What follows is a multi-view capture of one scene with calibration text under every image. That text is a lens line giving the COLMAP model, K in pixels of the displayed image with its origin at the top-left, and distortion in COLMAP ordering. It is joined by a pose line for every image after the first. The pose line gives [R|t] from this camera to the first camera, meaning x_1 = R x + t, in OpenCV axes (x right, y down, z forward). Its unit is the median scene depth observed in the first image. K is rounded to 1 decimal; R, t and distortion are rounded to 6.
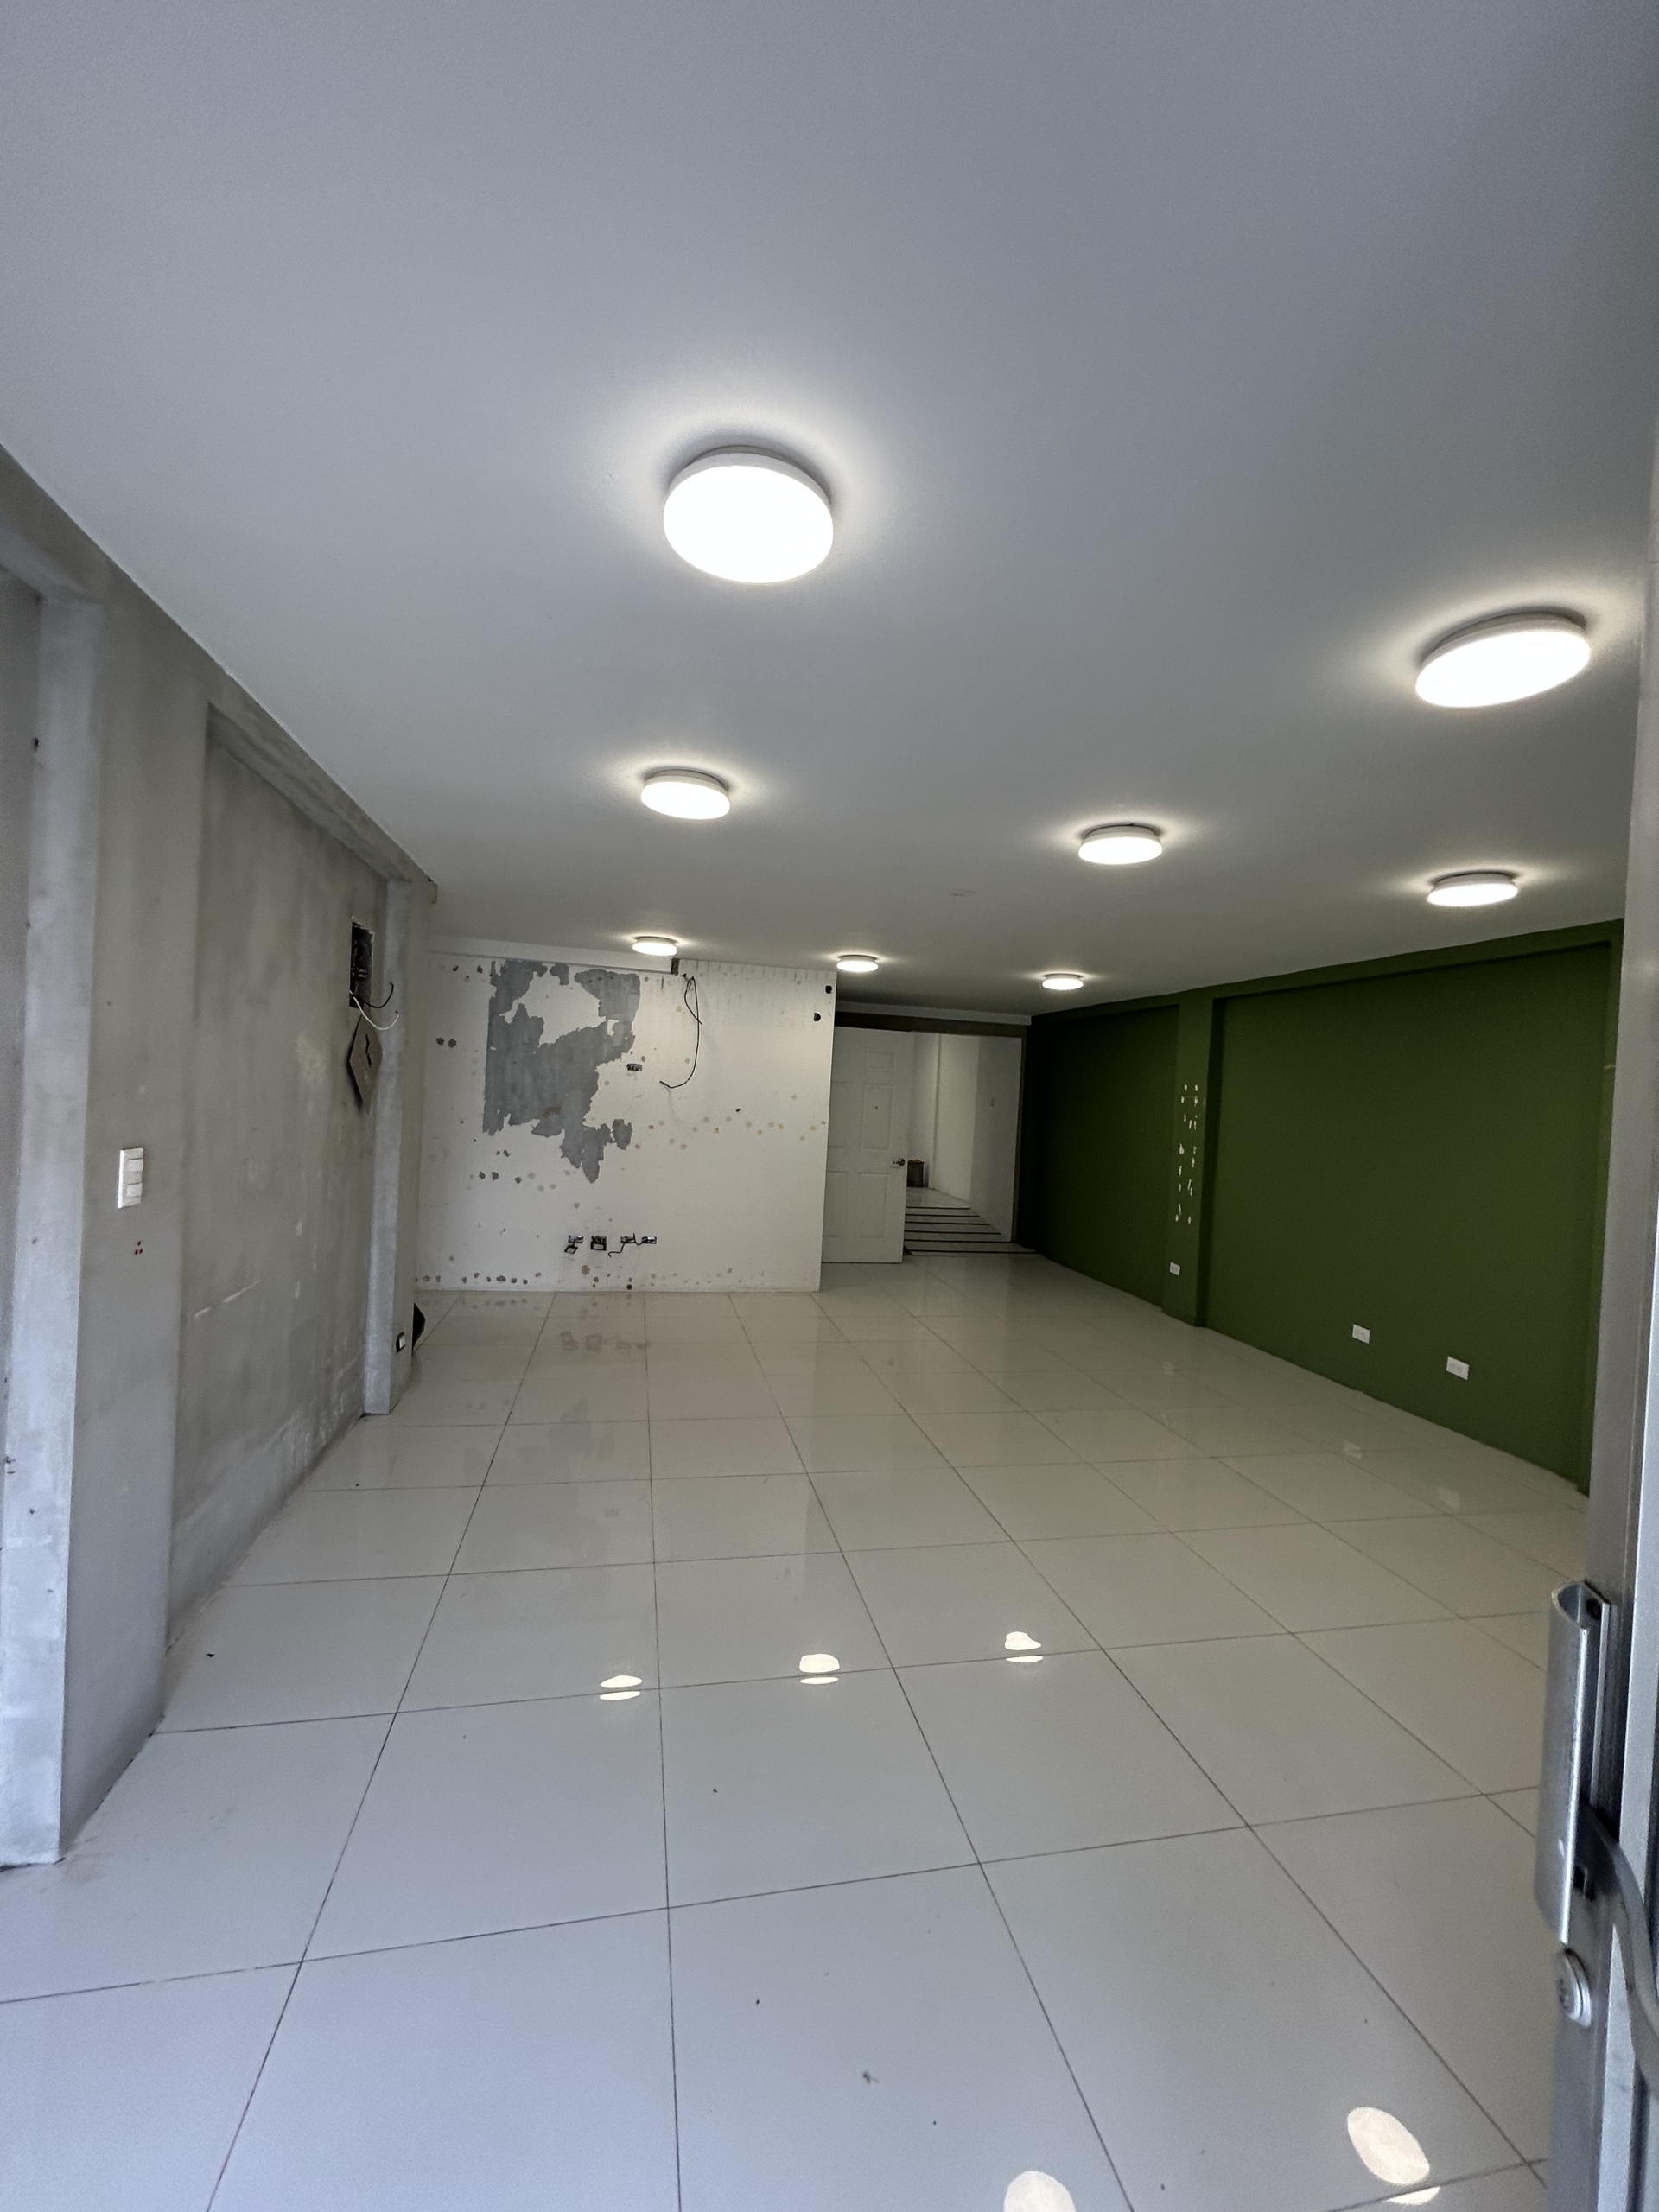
lens RADIAL K [[894.7, 0, 834.8], [0, 894.7, 1112.0], [0, 0, 1]] dist [0.004705, -0.001409]
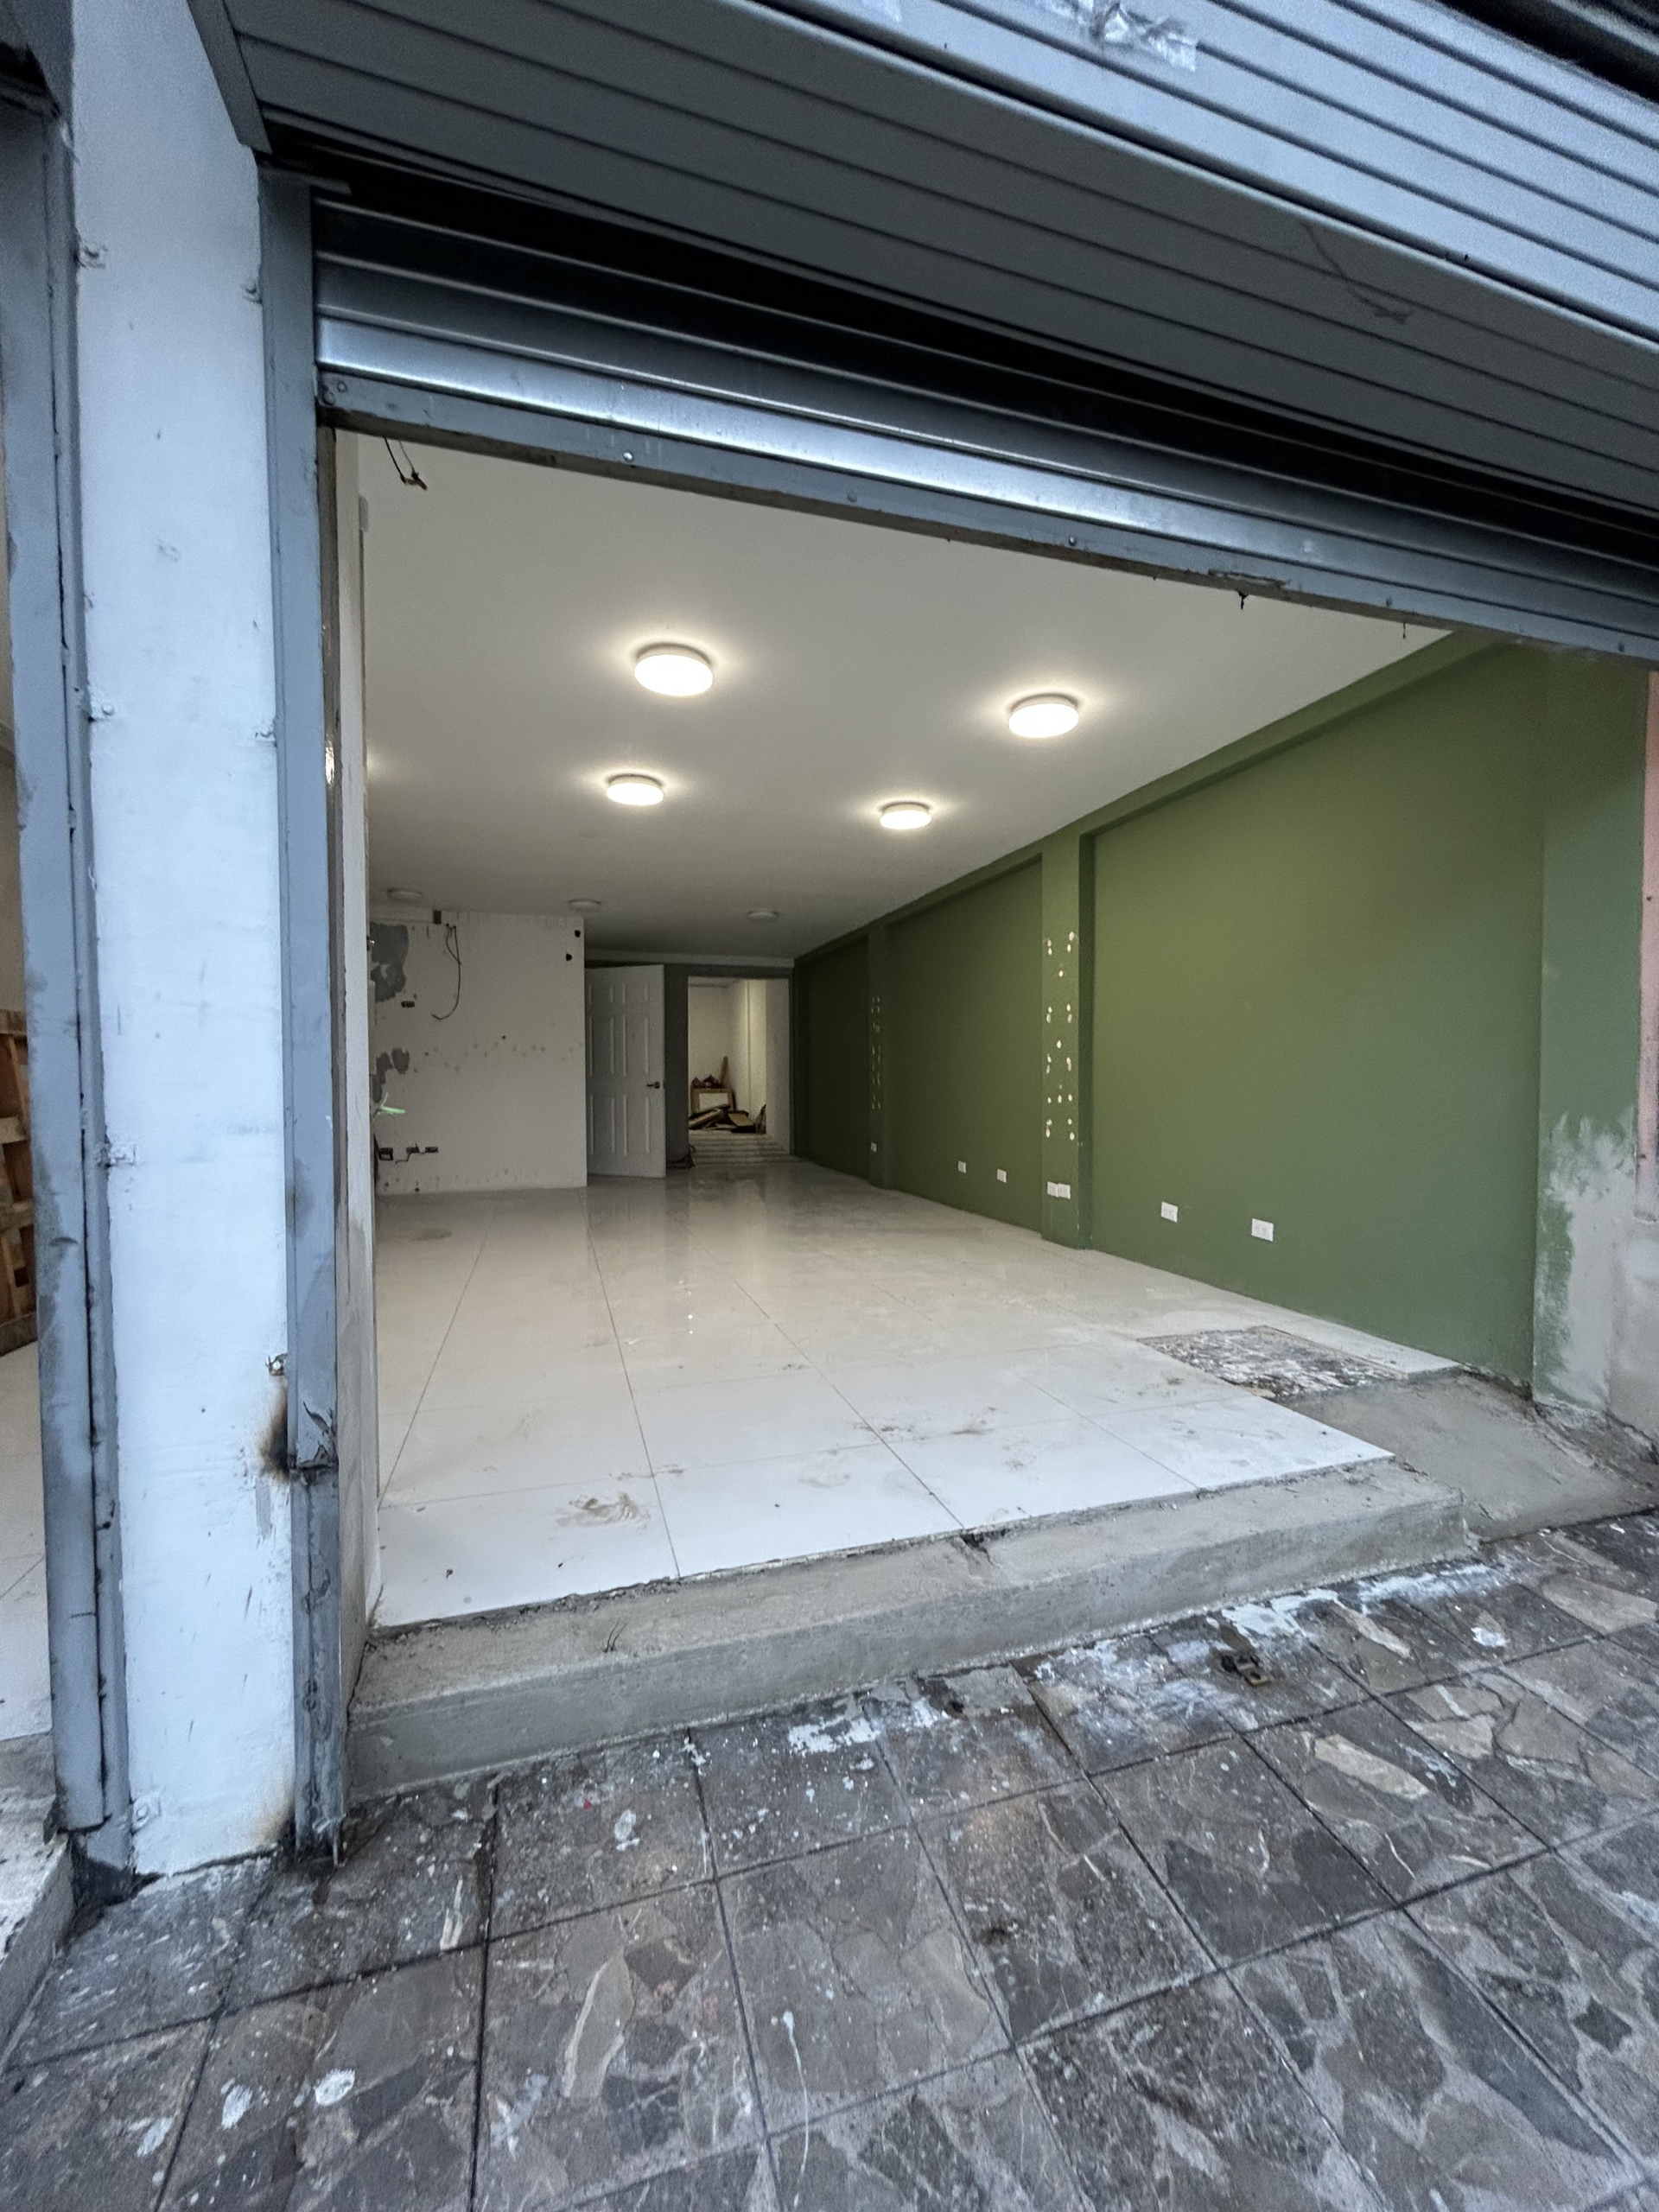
lens RADIAL K [[894.7, 0, 830.8], [0, 894.7, 1109.8], [0, 0, 1]] dist [0.004705, -0.001409]
pose [[0.994906, -0.058140, 0.082347, 0.251404], [0.057158, 0.998264, 0.014233, 0.115871], [-0.083032, -0.009453, 0.996502, -0.257188]]
